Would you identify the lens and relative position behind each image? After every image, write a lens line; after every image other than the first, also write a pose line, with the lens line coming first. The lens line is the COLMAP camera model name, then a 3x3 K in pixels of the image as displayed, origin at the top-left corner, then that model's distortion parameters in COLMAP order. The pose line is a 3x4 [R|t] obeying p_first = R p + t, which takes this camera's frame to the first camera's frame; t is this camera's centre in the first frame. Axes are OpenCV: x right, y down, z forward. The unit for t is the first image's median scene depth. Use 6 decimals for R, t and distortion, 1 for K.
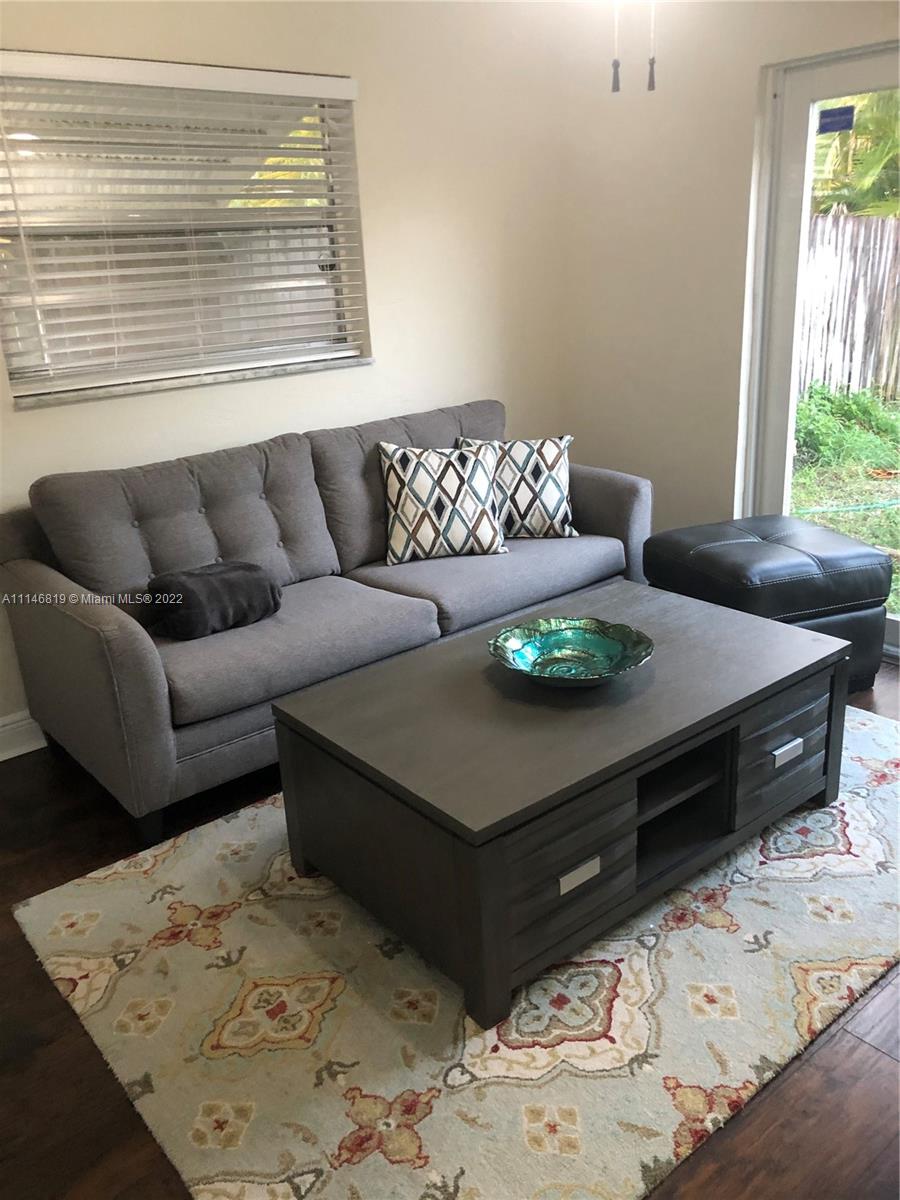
lens RADIAL K [[990.2, 0, 440.1], [0, 990.2, 610.2], [0, 0, 1]] dist [0.041743, -0.055769]
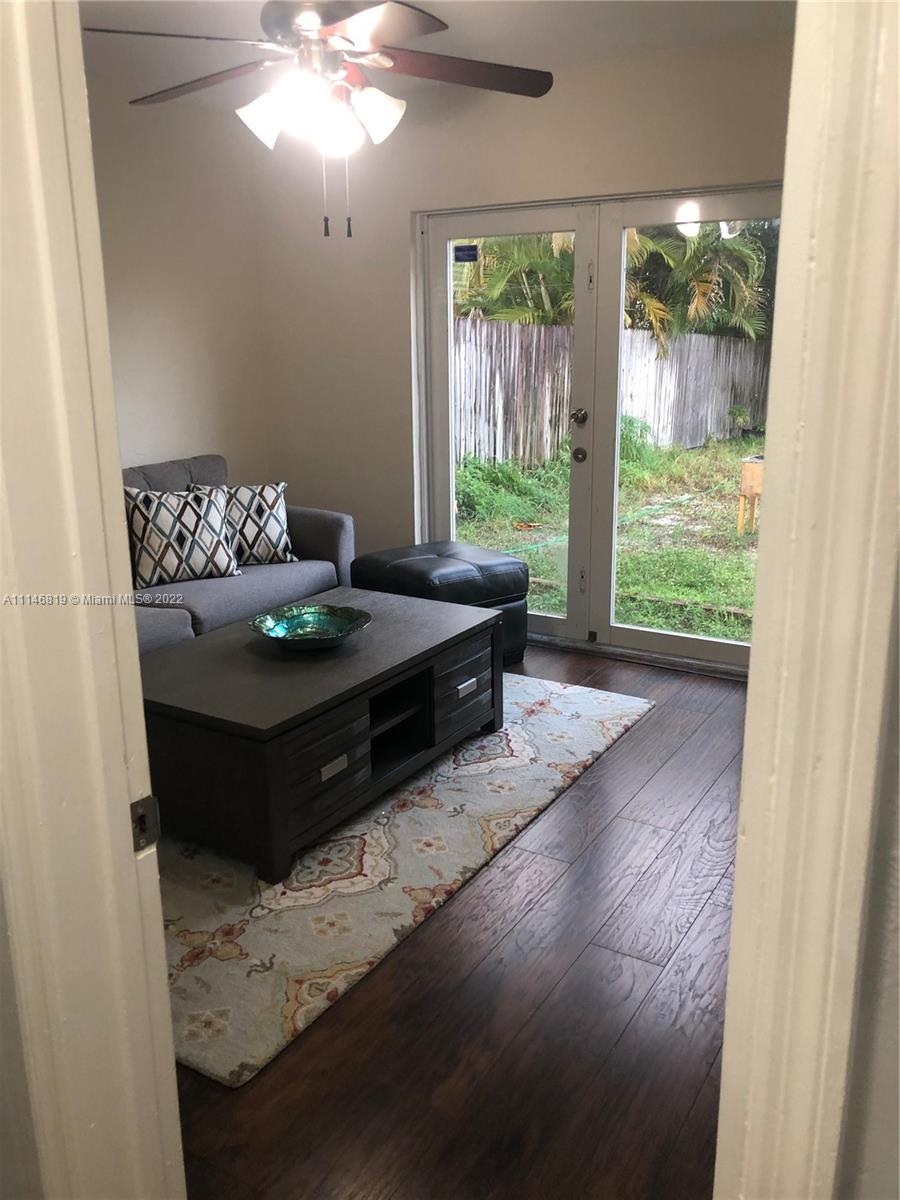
lens RADIAL K [[990.2, 0, 458.5], [0, 990.2, 596.7], [0, 0, 1]] dist [0.041743, -0.055769]
pose [[0.942455, -0.042128, 0.331669, -0.120169], [0.072432, 0.994197, -0.079538, 0.119415], [-0.326394, 0.098984, 0.940037, -0.324790]]
